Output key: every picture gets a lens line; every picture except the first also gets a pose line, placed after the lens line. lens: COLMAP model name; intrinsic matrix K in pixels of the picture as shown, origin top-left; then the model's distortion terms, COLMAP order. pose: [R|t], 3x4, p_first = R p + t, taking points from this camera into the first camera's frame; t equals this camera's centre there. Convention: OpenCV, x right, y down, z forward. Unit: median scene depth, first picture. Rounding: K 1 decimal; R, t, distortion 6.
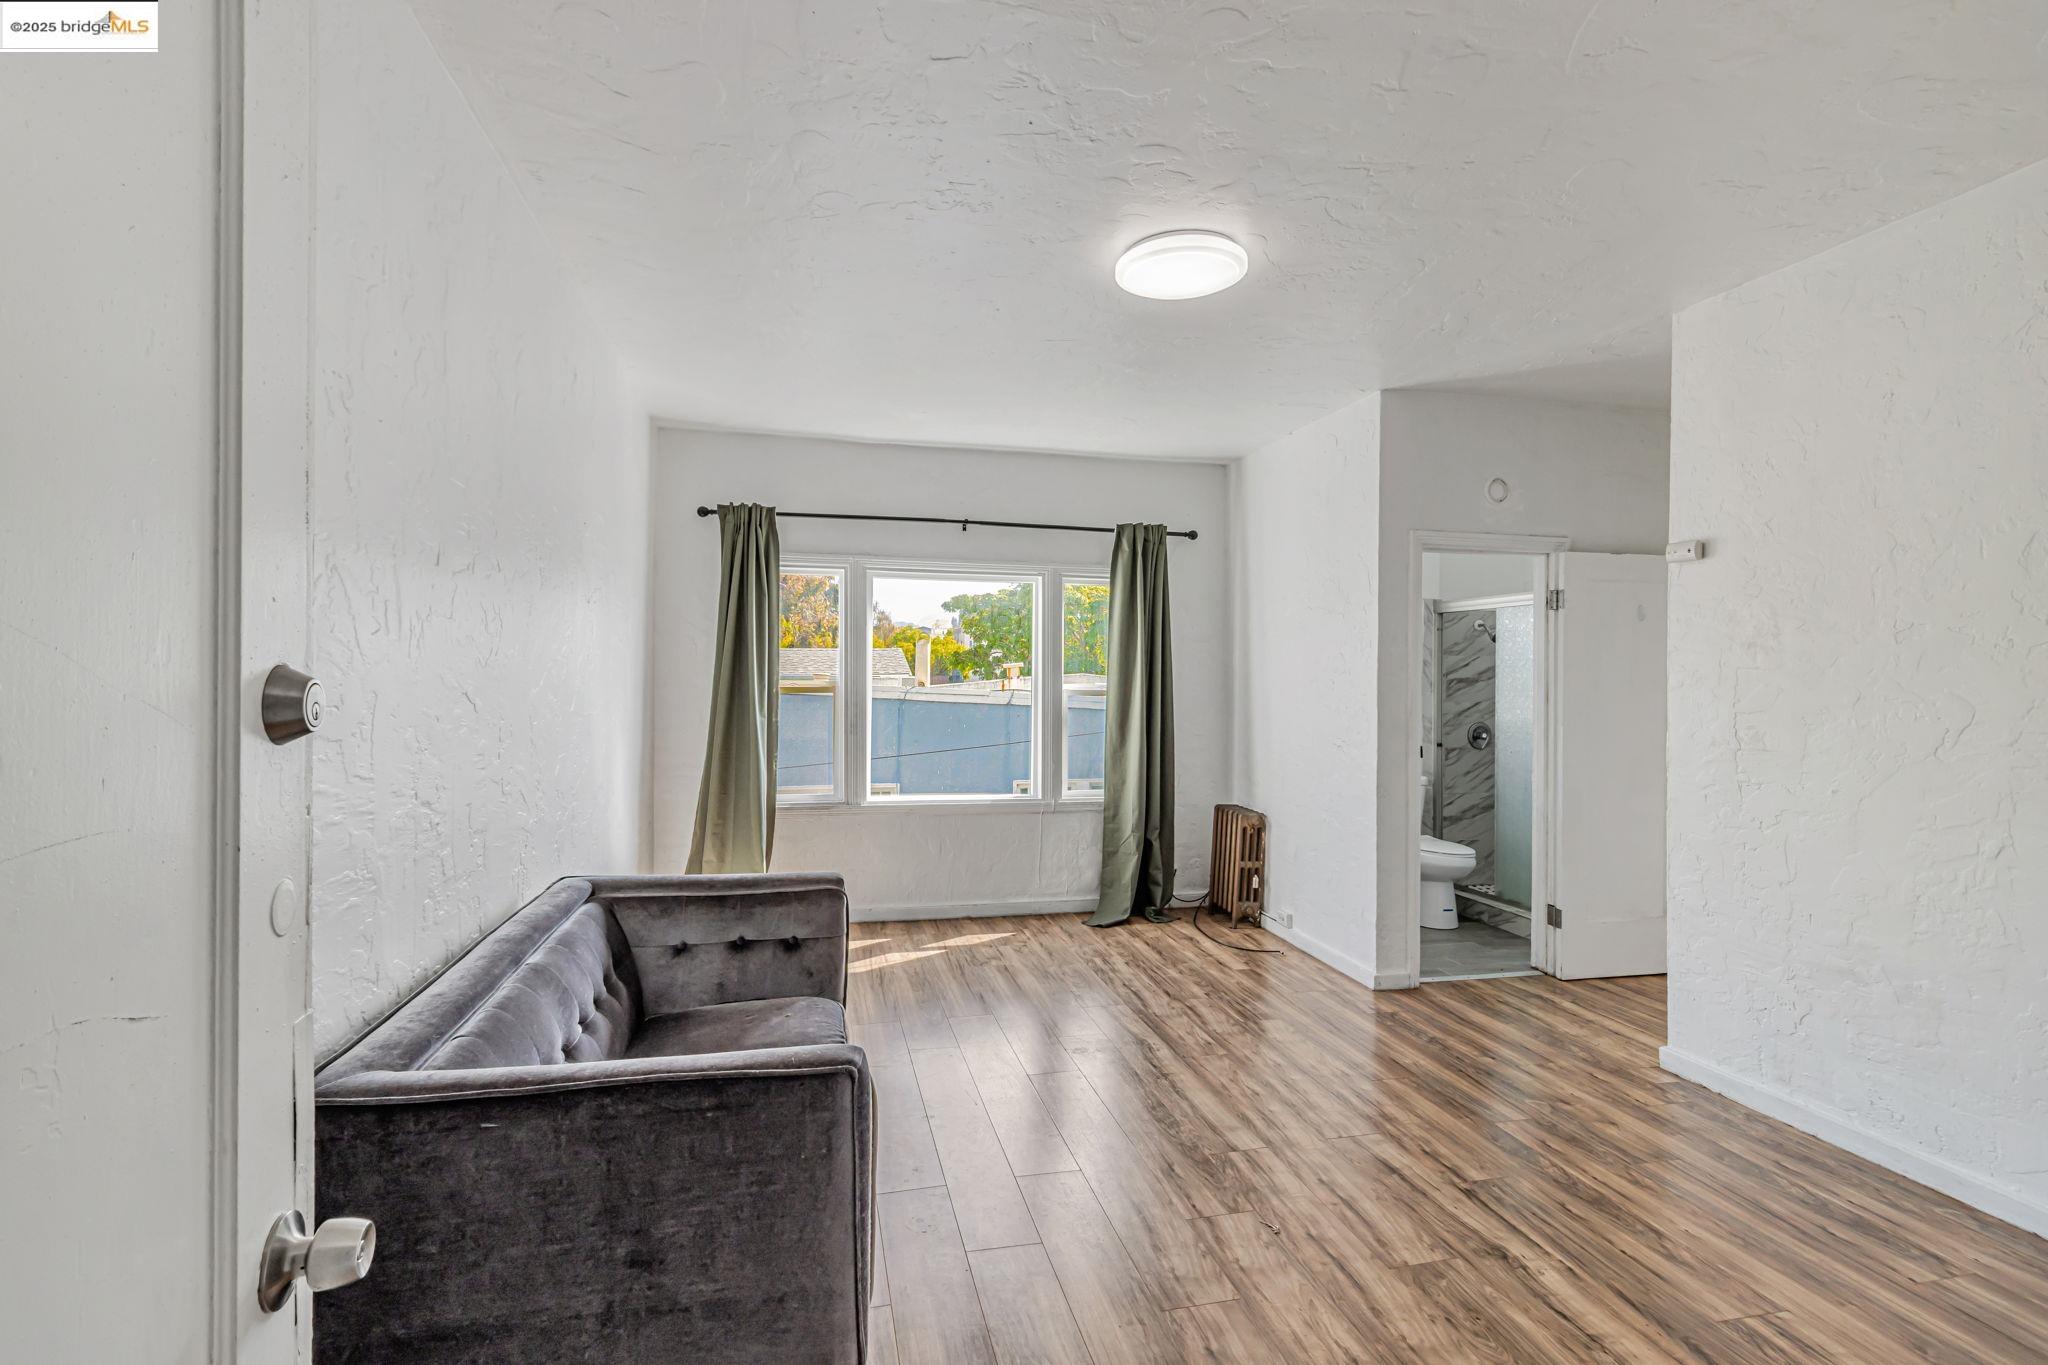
lens RADIAL K [[955.7, 0, 1024.0], [0, 955.7, 682.5], [0, 0, 1]] dist [-0.000342, -0.000184]
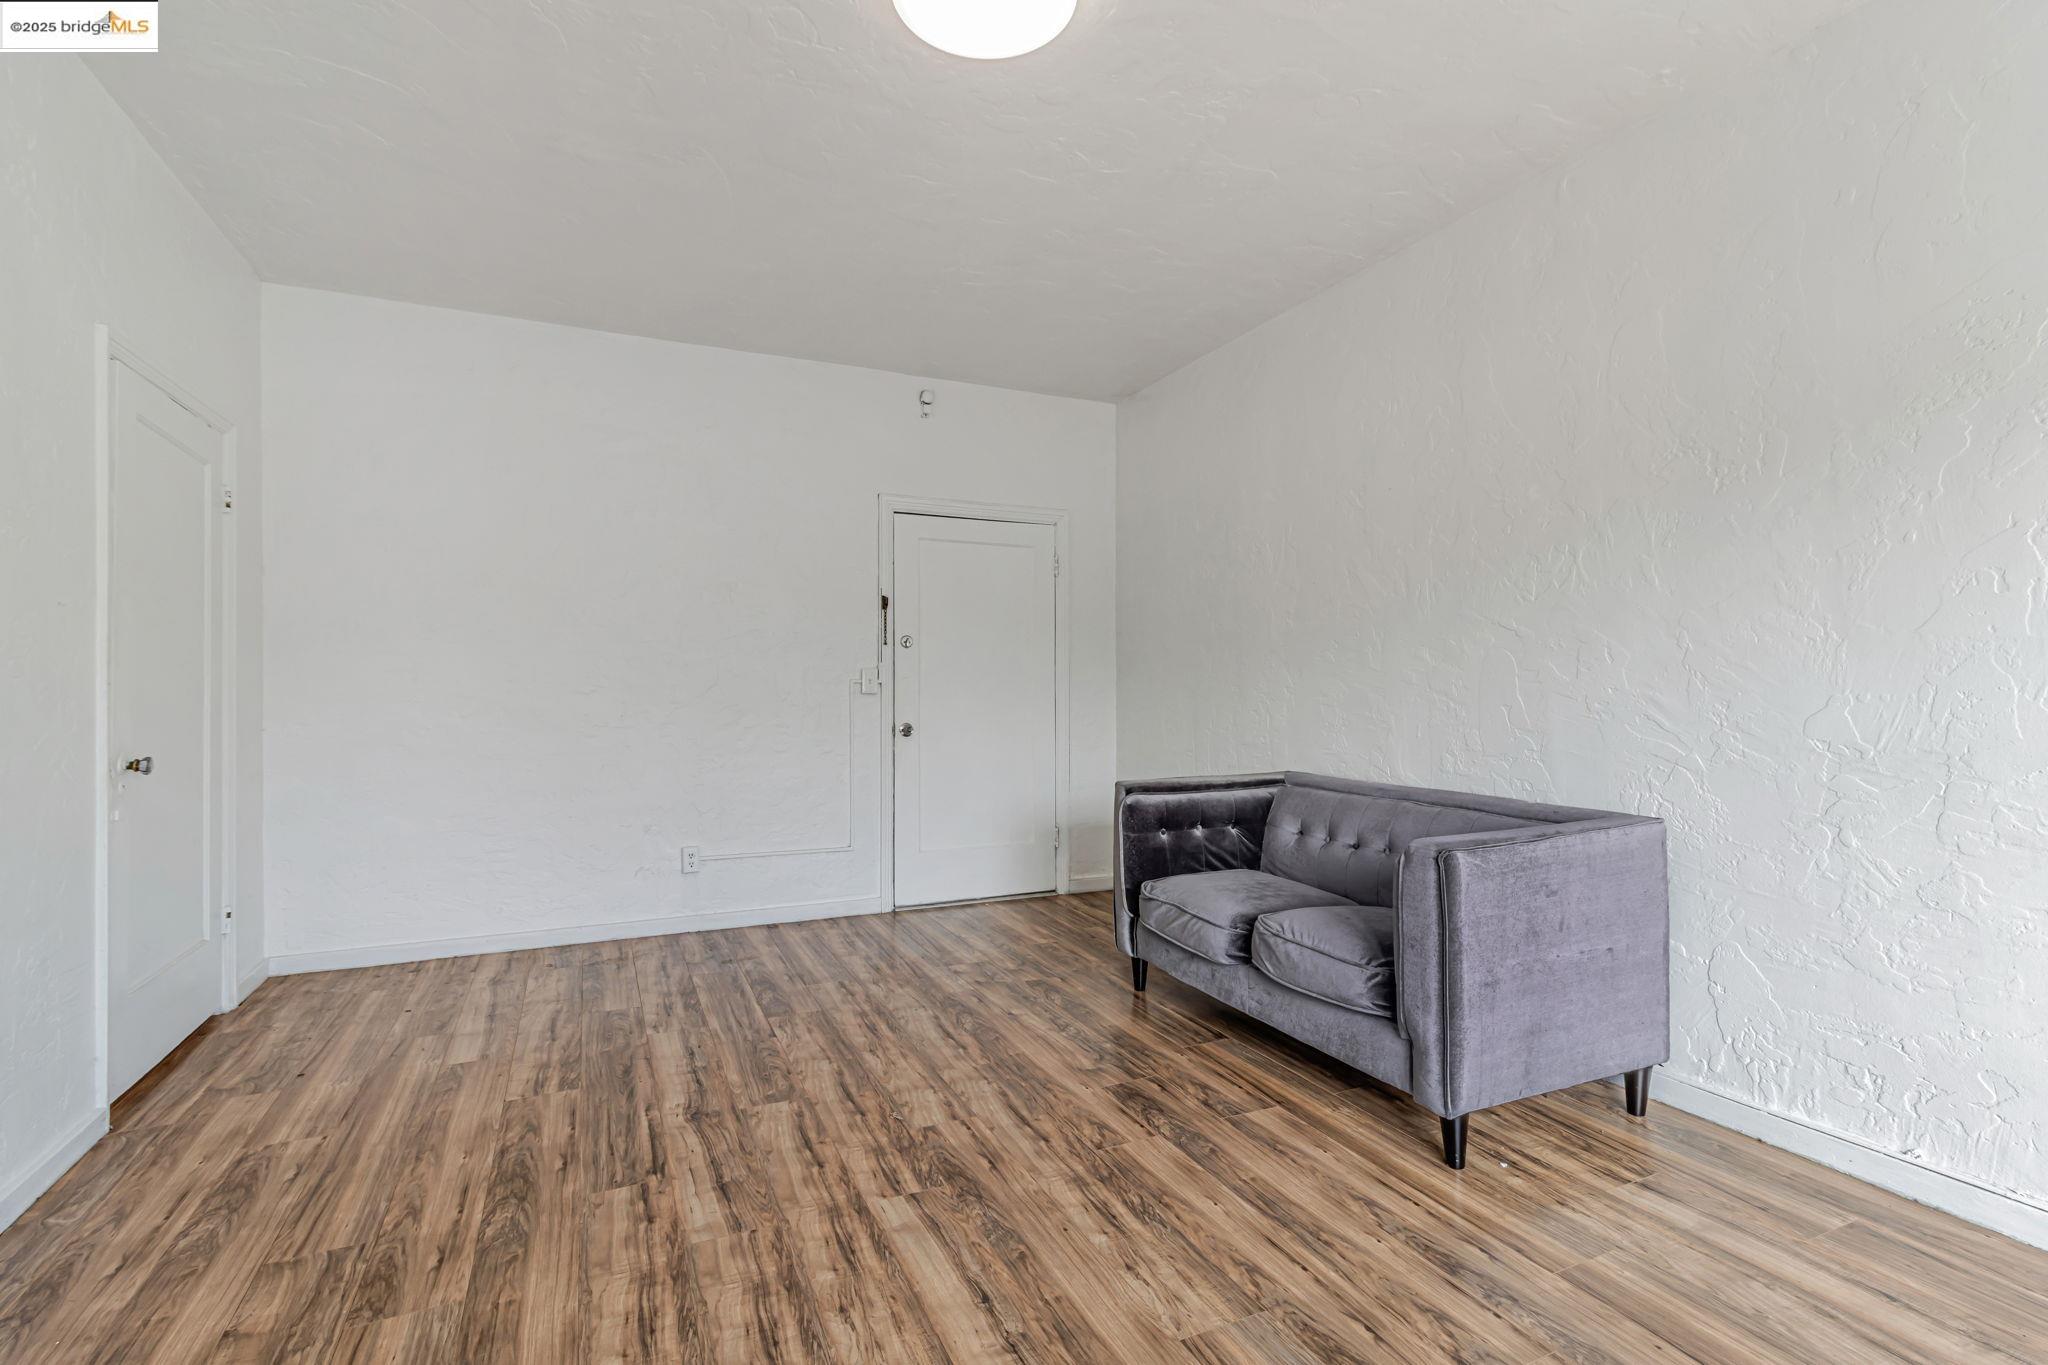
lens RADIAL K [[955.7, 0, 1024.0], [0, 955.7, 682.5], [0, 0, 1]] dist [-0.000342, -0.000184]
pose [[-0.979986, -0.003471, -0.199036, 0.156149], [-0.004245, 0.999985, 0.003465, 0.040925], [0.199021, 0.004241, -0.979986, 0.965688]]
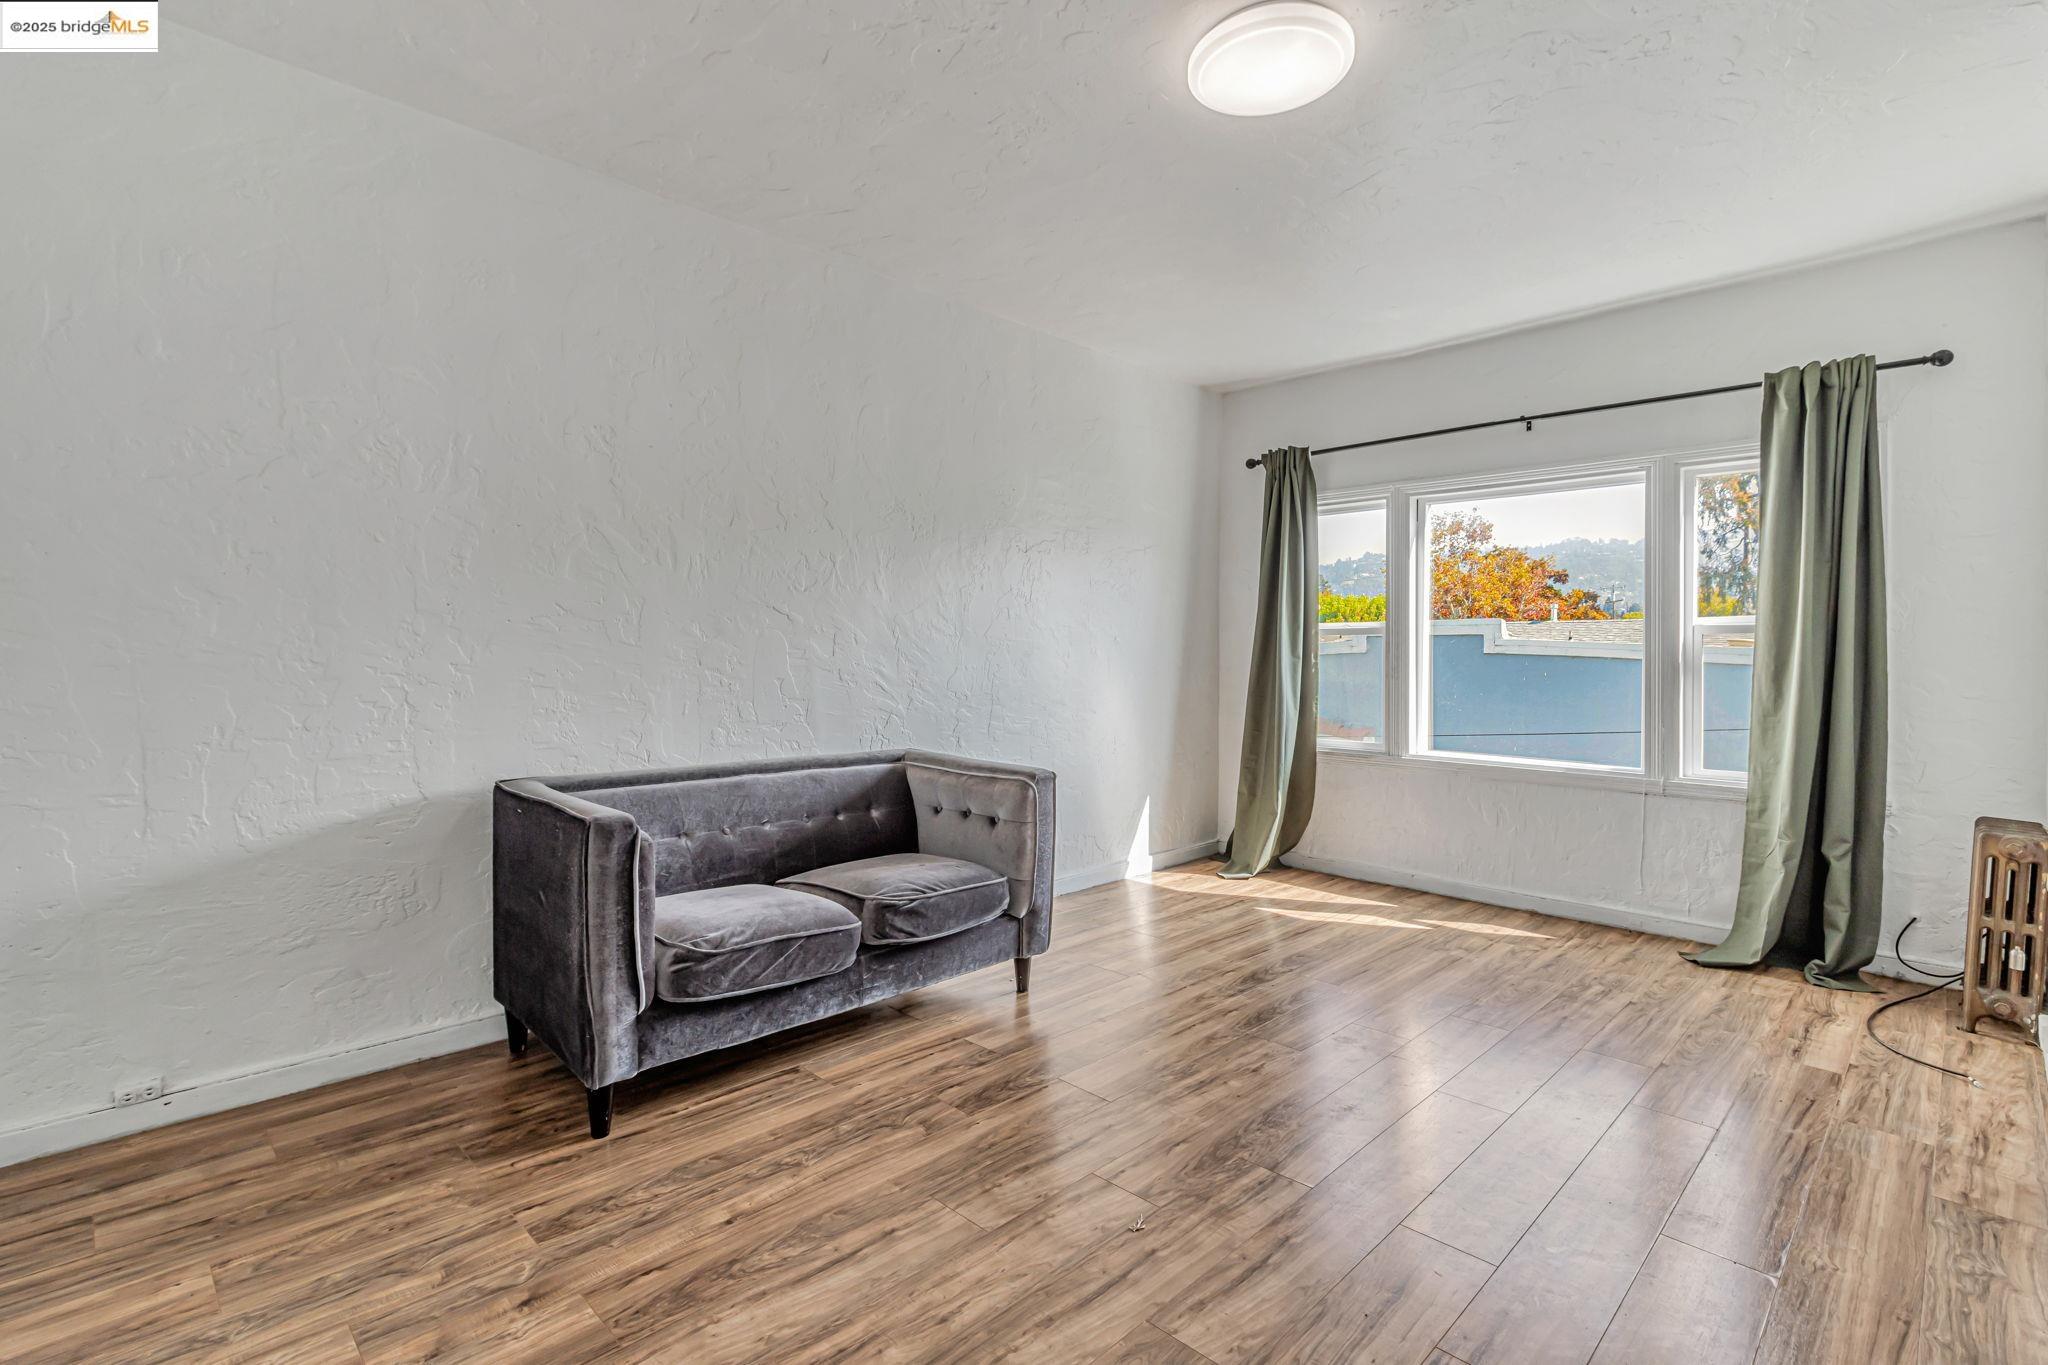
lens RADIAL K [[954.0, 0, 1023.9], [0, 954.0, 660.8], [0, 0, 1]] dist [0.001504, -0.000018]
pose [[0.529764, 0.001426, -0.848144, 0.420603], [-0.007703, 0.999965, -0.003130, 0.043977], [0.848110, 0.008191, 0.529757, 0.226615]]
